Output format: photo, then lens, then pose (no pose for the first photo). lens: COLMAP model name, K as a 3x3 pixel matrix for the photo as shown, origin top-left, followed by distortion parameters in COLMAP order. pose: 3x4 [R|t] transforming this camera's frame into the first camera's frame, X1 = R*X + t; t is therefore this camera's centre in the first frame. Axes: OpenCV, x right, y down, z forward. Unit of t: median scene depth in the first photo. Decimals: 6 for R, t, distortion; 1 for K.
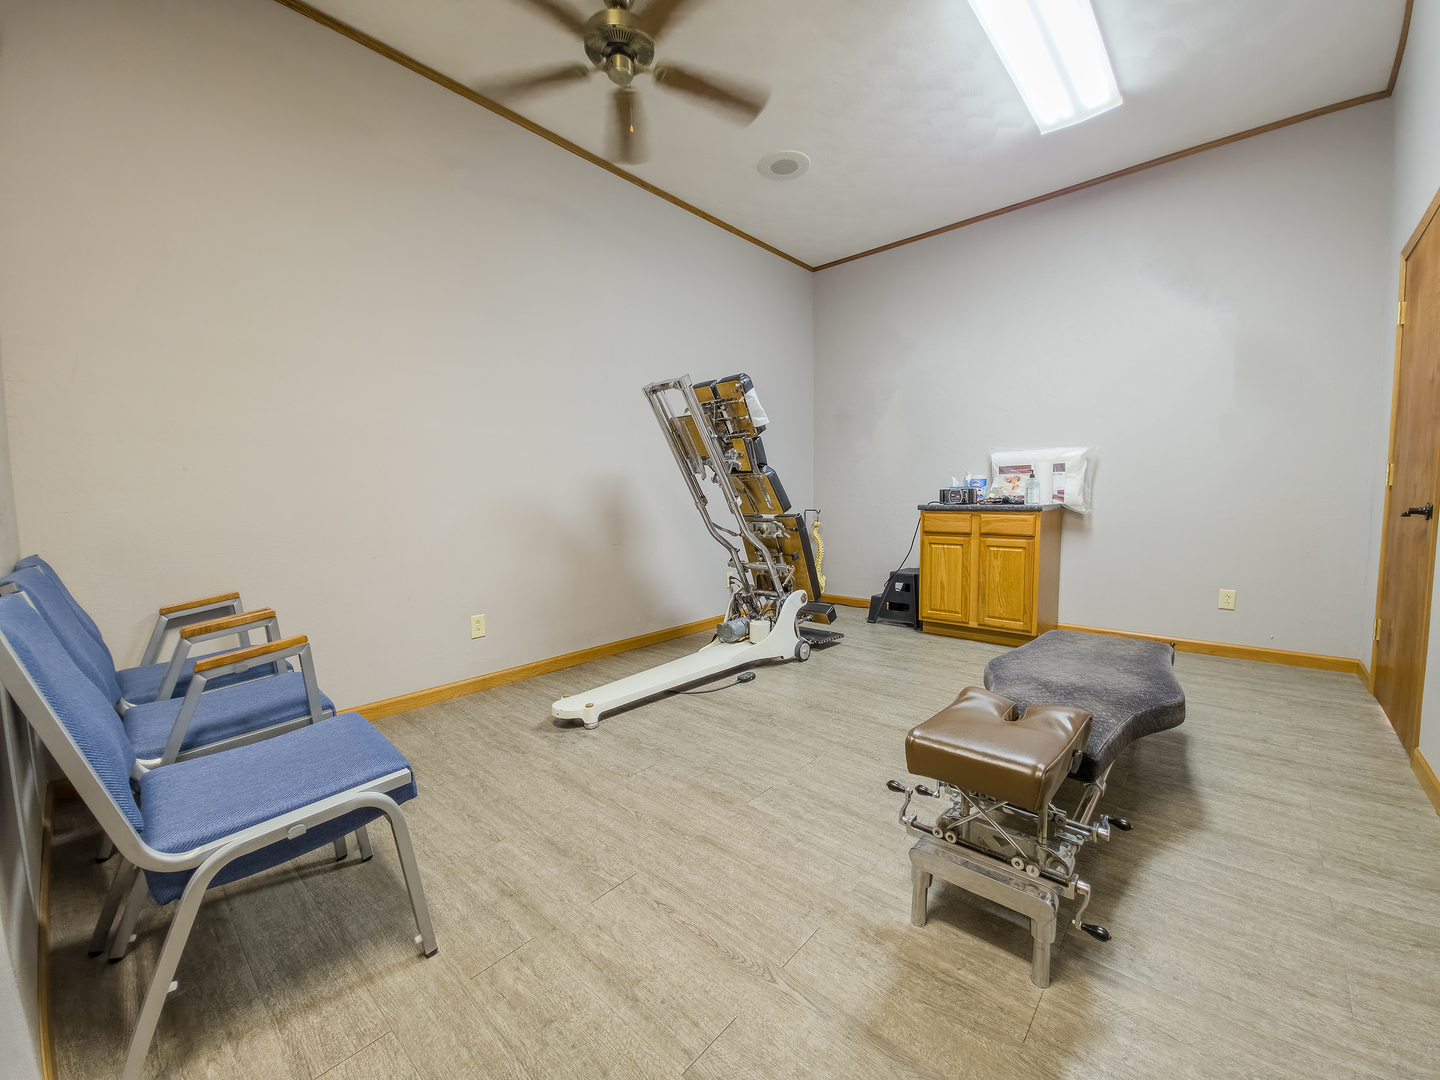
lens RADIAL K [[571.8, 0, 723.7], [0, 571.8, 542.9], [0, 0, 1]] dist [0.016171, -0.009642]
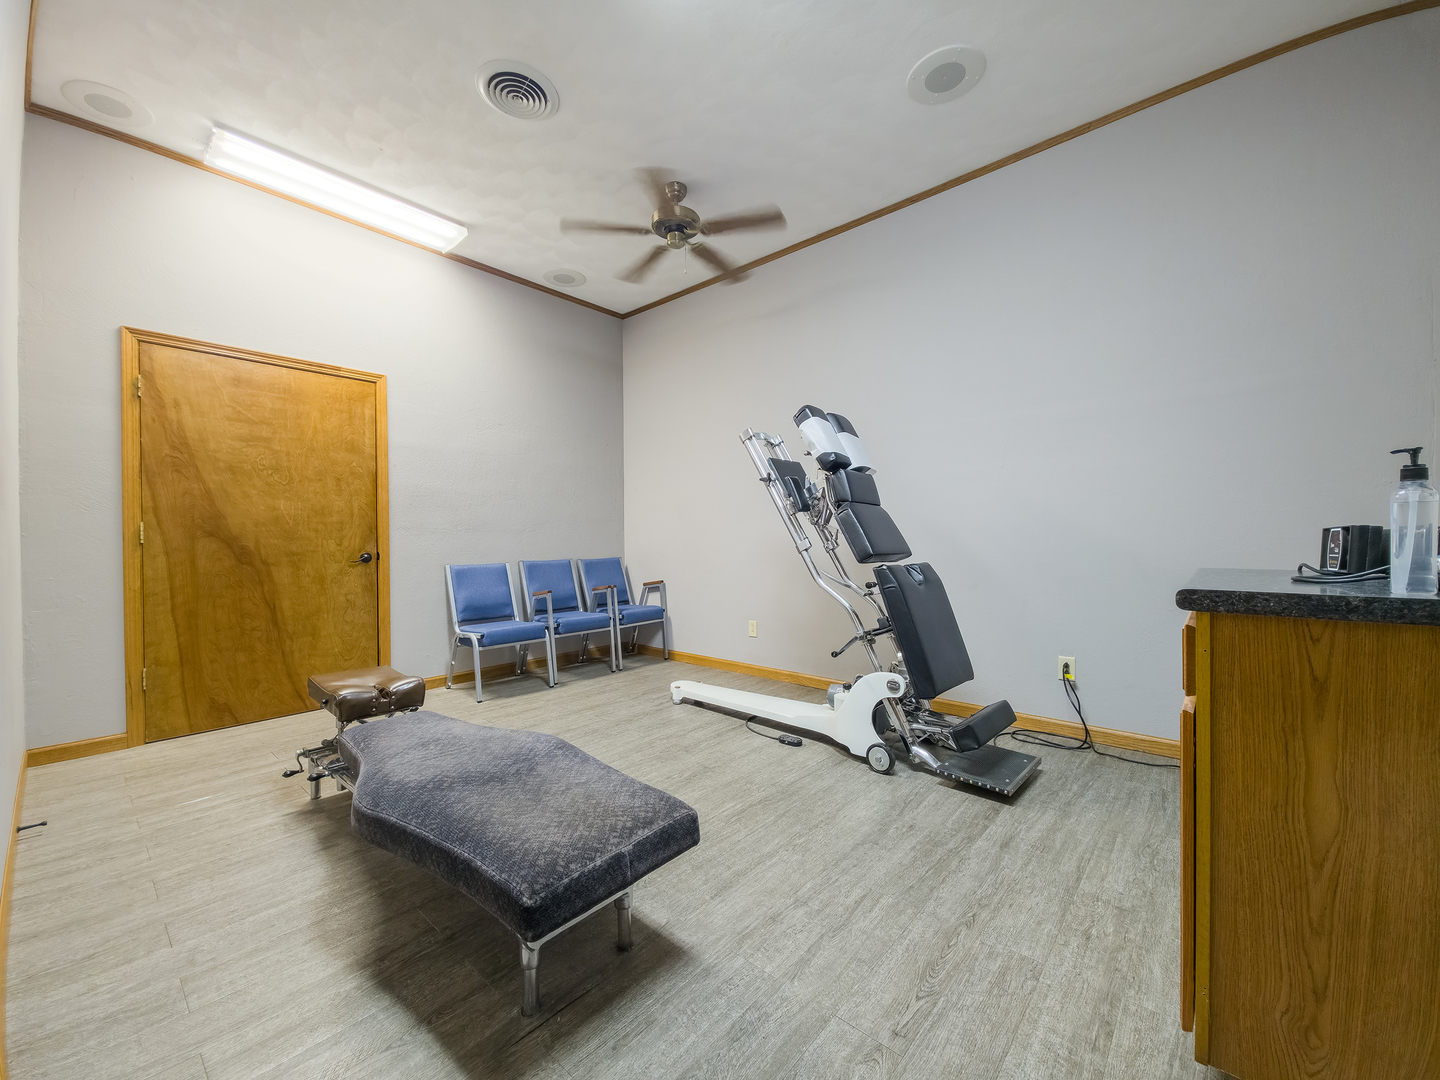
lens RADIAL K [[571.8, 0, 723.7], [0, 571.8, 542.9], [0, 0, 1]] dist [0.016171, -0.009642]
pose [[0.003454, 0.014376, -0.999891, 0.952139], [-0.075743, 0.997028, 0.014073, -0.080969], [0.997121, 0.075686, 0.004533, 0.883924]]
